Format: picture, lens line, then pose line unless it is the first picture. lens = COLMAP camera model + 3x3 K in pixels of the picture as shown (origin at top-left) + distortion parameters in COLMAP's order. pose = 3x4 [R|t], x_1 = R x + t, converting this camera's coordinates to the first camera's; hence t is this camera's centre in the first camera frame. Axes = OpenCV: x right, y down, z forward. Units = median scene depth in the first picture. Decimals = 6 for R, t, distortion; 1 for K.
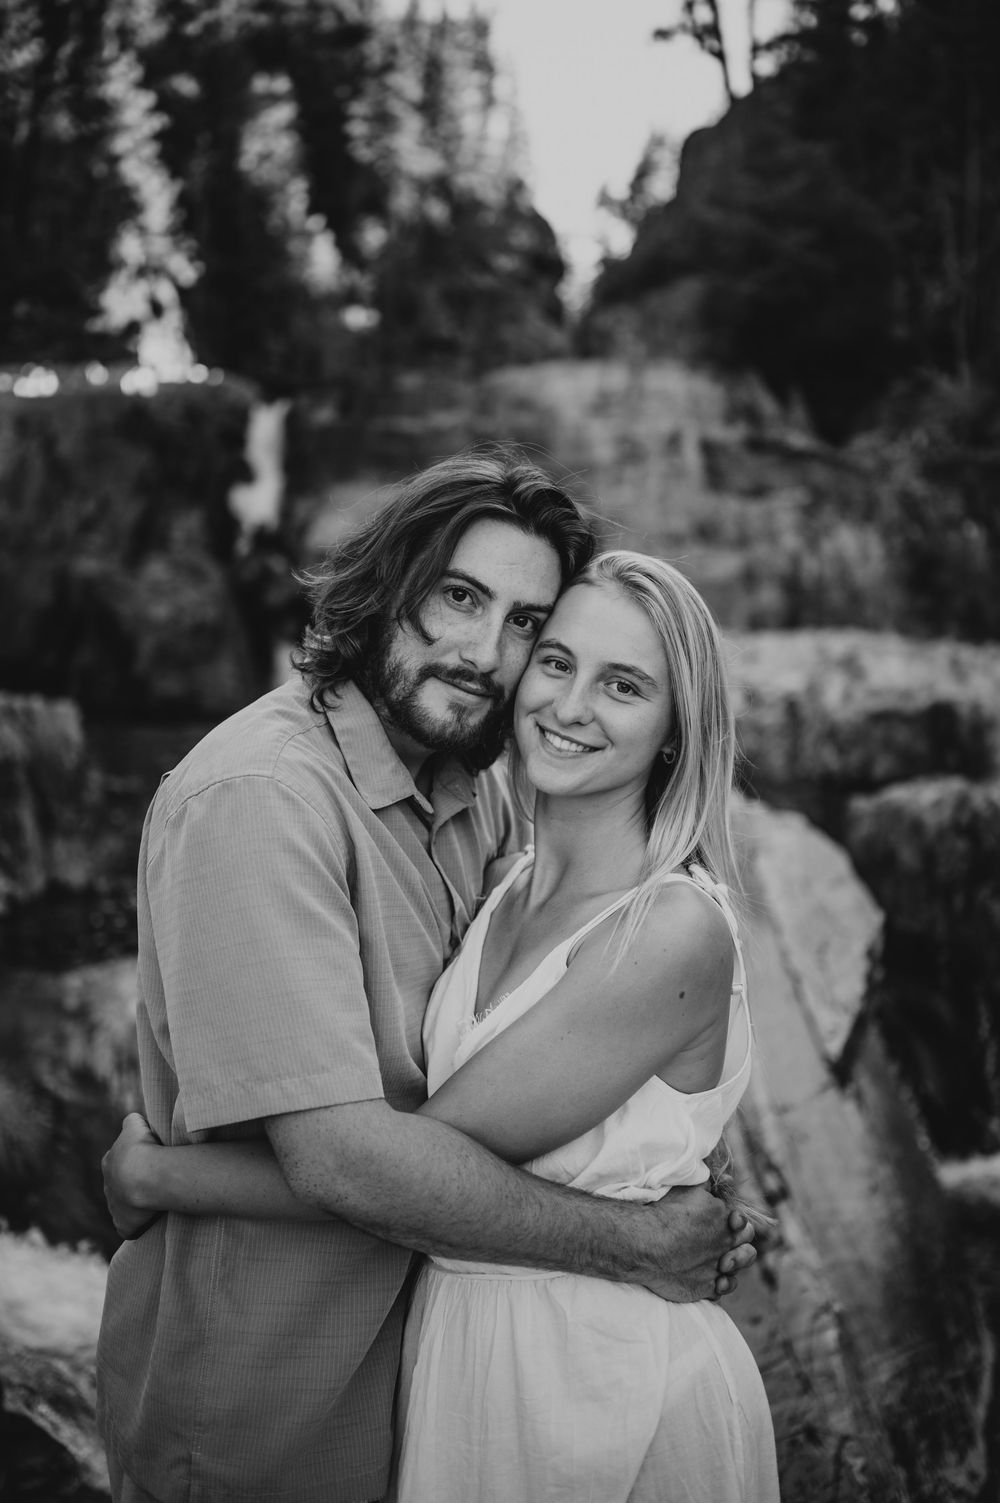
lens RADIAL K [[1542.1, 0, 514.4], [0, 1542.1, 727.8], [0, 0, 1]] dist [-0.049424, 0.004837]
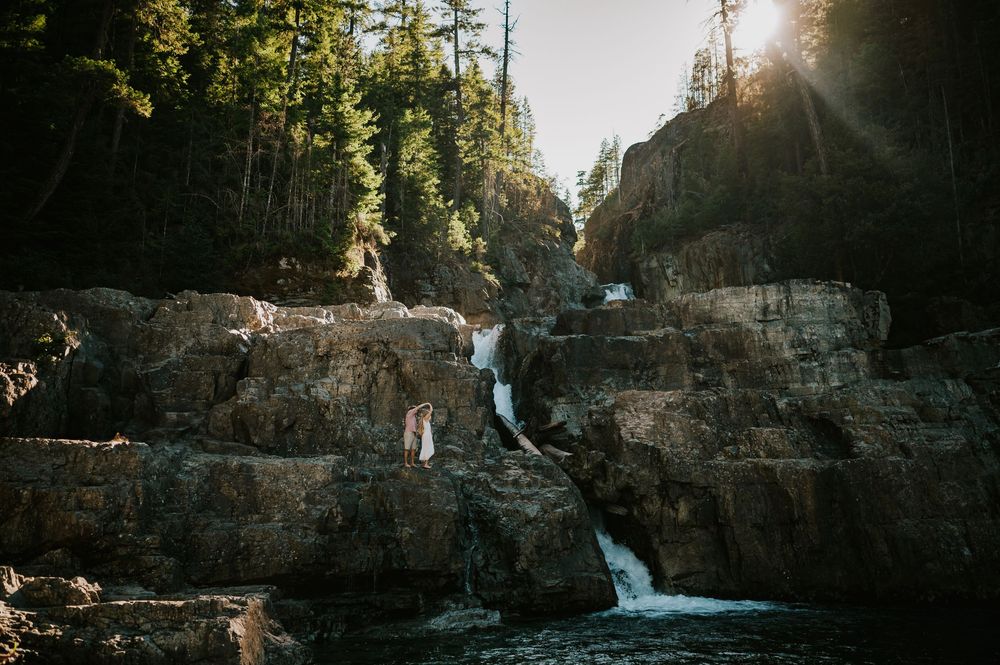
lens RADIAL K [[953.0, 0, 502.4], [0, 953.0, 331.6], [0, 0, 1]] dist [-0.040307, -0.004497]
pose [[0.996985, -0.039297, 0.066909, -0.222729], [0.051896, 0.978734, -0.198461, -0.049923], [-0.057688, 0.201335, 0.977822, 0.226215]]
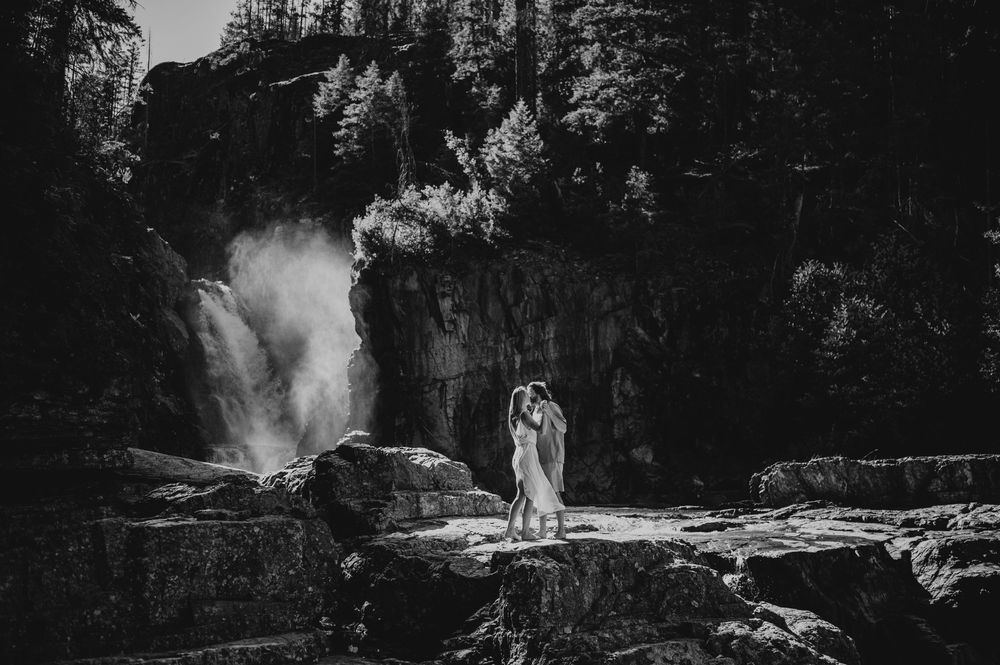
lens RADIAL K [[971.6, 0, 507.0], [0, 971.6, 331.0], [0, 0, 1]] dist [-0.044423, -0.004013]
pose [[0.731307, 0.081258, 0.677190, -0.379130], [0.027646, 0.988530, -0.148472, -0.254070], [-0.681487, 0.127301, 0.720673, 0.935378]]
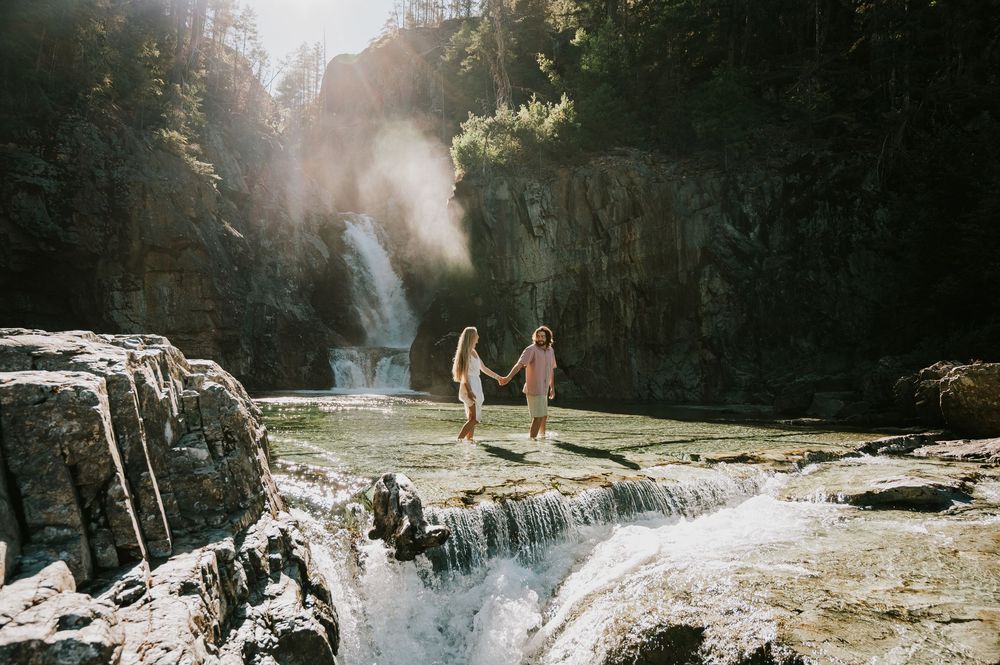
lens RADIAL K [[672.0, 0, 494.5], [0, 672.0, 330.6], [0, 0, 1]] dist [-0.012028, 0.000179]
pose [[0.846689, 0.008969, 0.532013, -0.216138], [0.028617, 0.997643, -0.062363, -0.257814], [-0.531318, 0.068027, 0.844437, 1.077012]]
